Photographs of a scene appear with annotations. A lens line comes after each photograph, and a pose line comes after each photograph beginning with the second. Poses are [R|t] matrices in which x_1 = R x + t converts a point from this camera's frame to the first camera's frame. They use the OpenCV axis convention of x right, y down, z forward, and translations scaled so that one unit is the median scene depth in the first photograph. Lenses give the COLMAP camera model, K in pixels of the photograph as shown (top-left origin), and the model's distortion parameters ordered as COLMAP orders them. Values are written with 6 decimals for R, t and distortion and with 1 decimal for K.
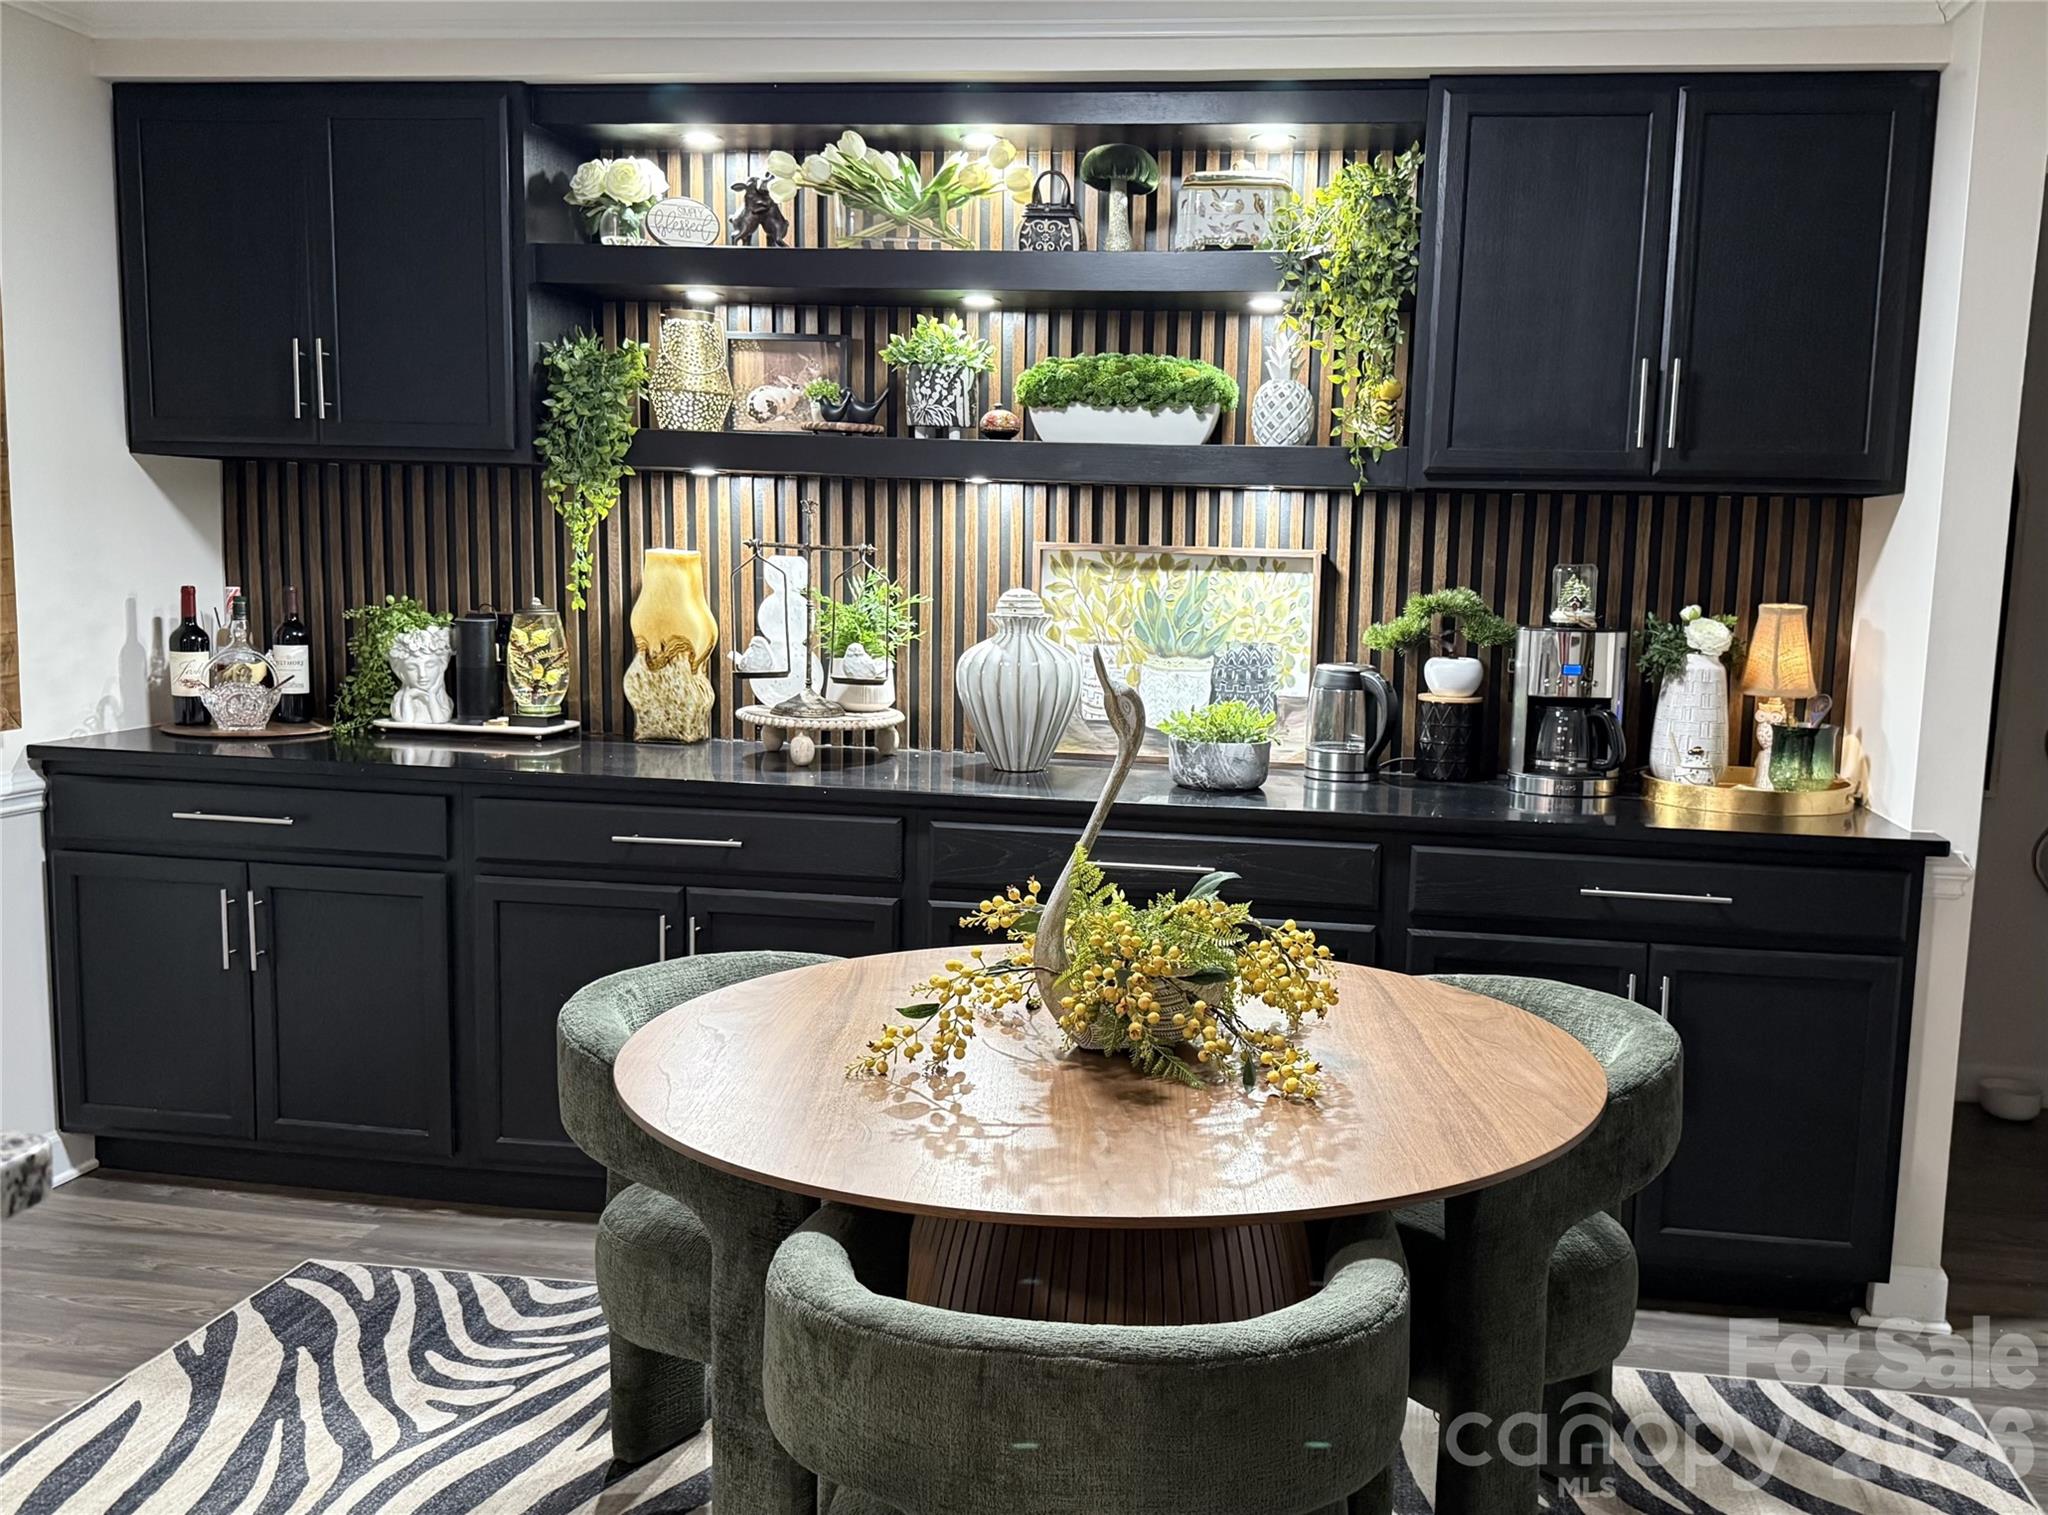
lens RADIAL K [[1649.6, 0, 1167.4], [0, 1649.6, 765.9], [0, 0, 1]] dist [0.085665, -0.099914]
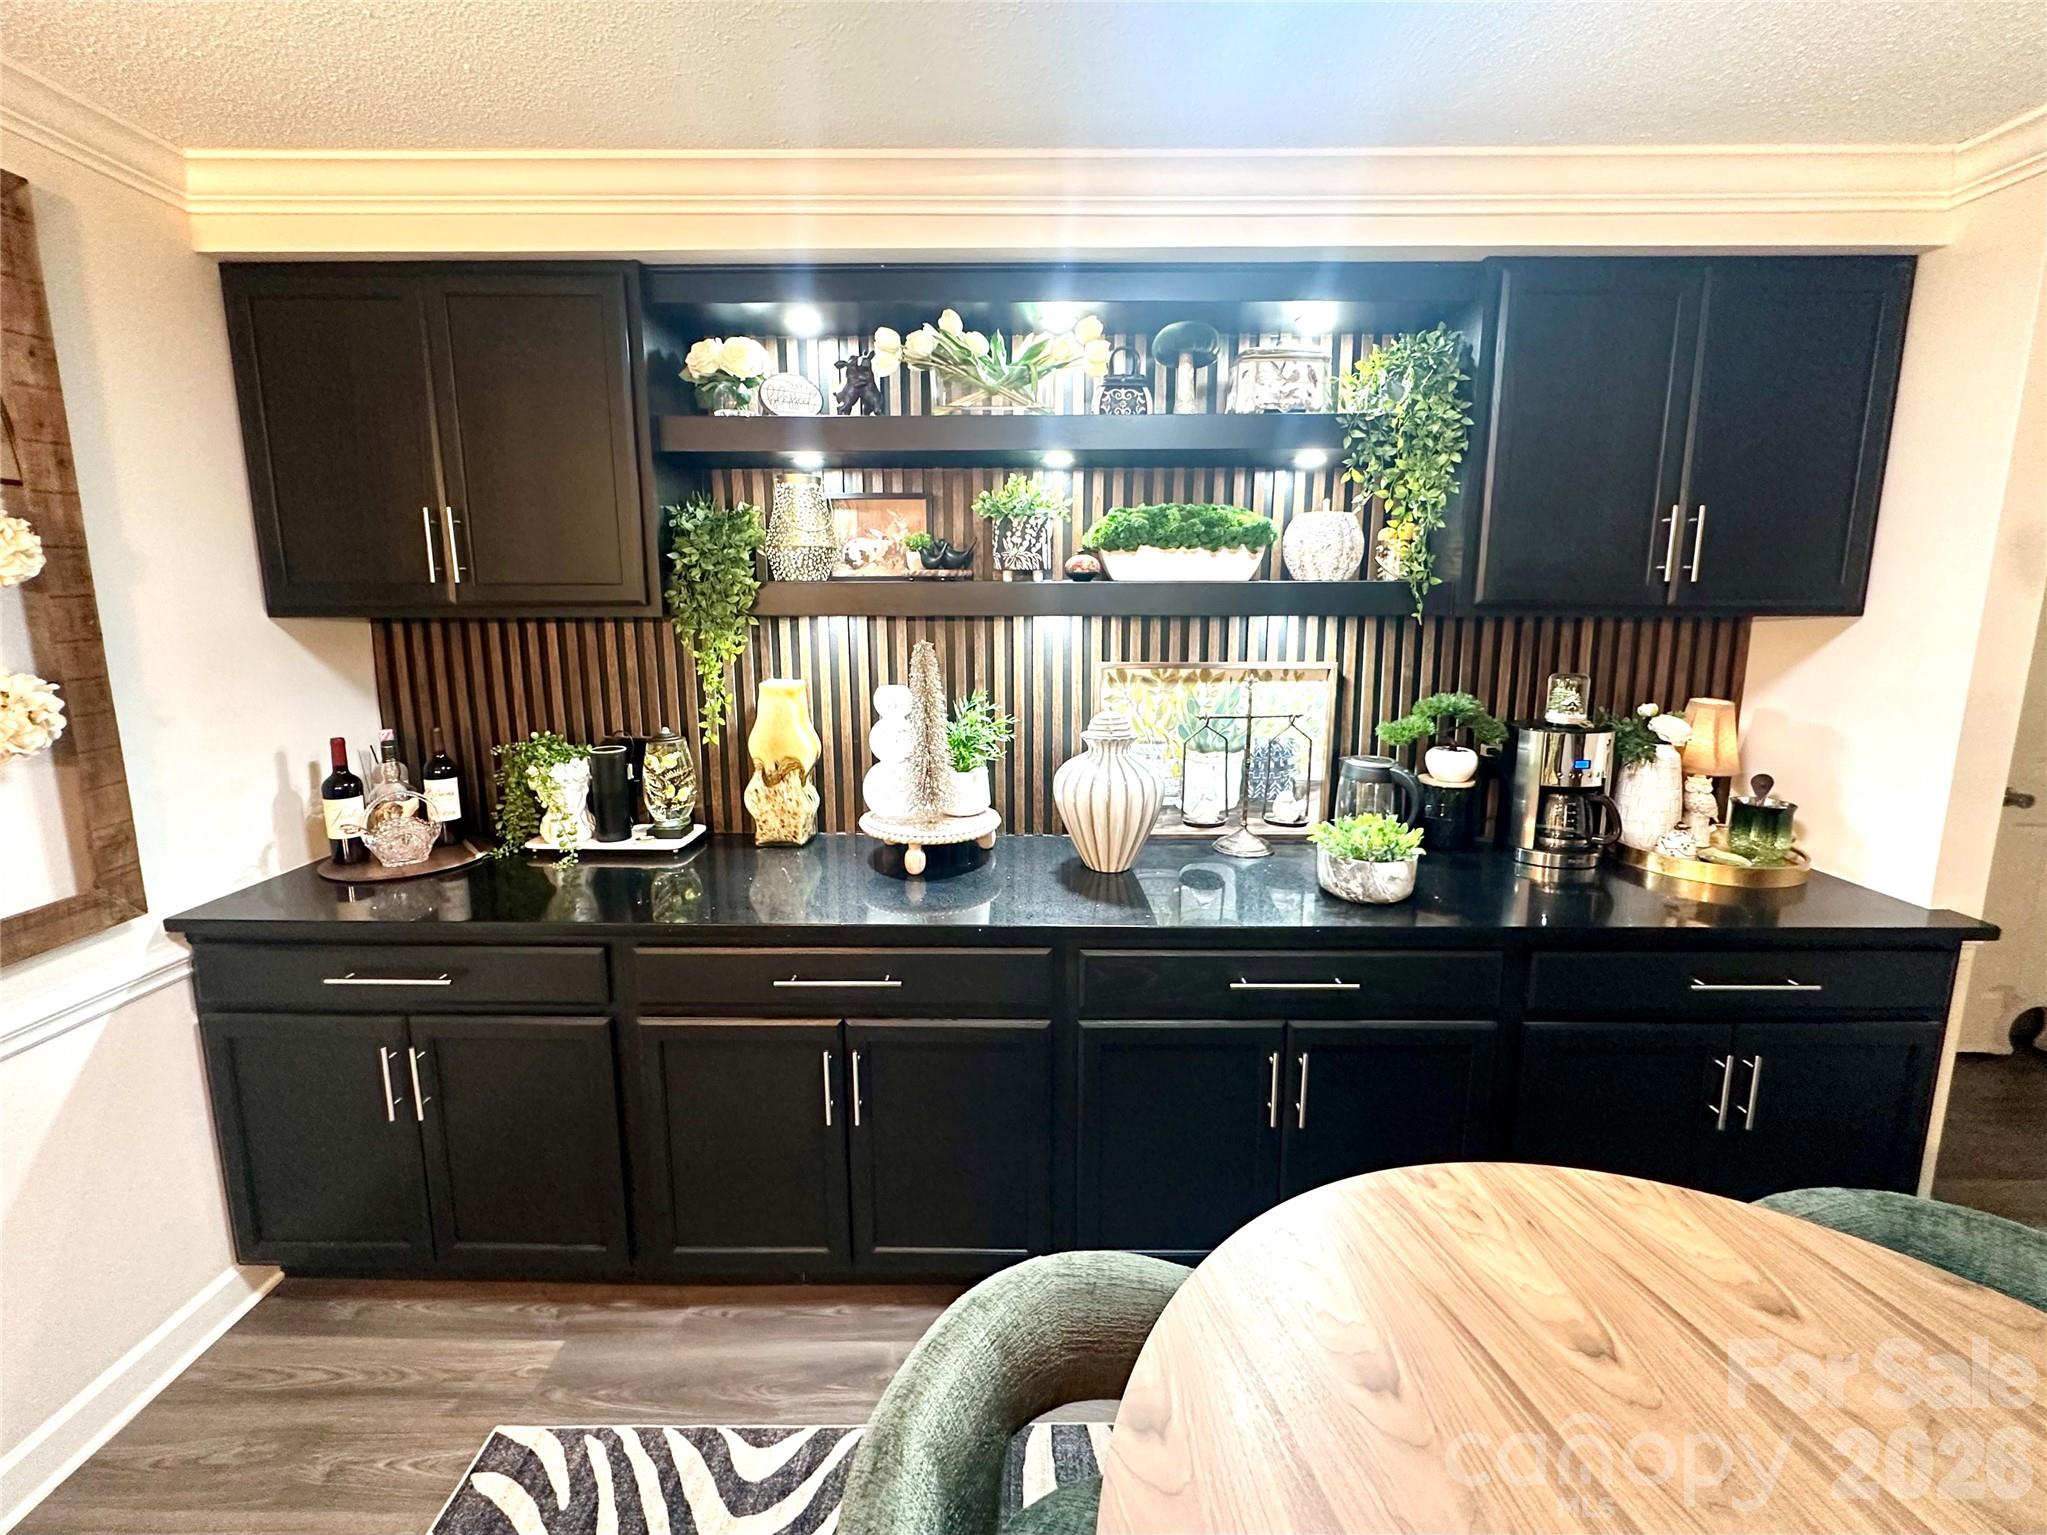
lens RADIAL K [[805.7, 0, 1022.1], [0, 805.7, 722.3], [0, 0, 1]] dist [0.000434, 0.000054]
pose [[0.991514, -0.048728, 0.120521, -0.211352], [0.045861, 0.998598, 0.026452, -0.113408], [-0.121641, -0.020700, 0.992358, 0.438557]]
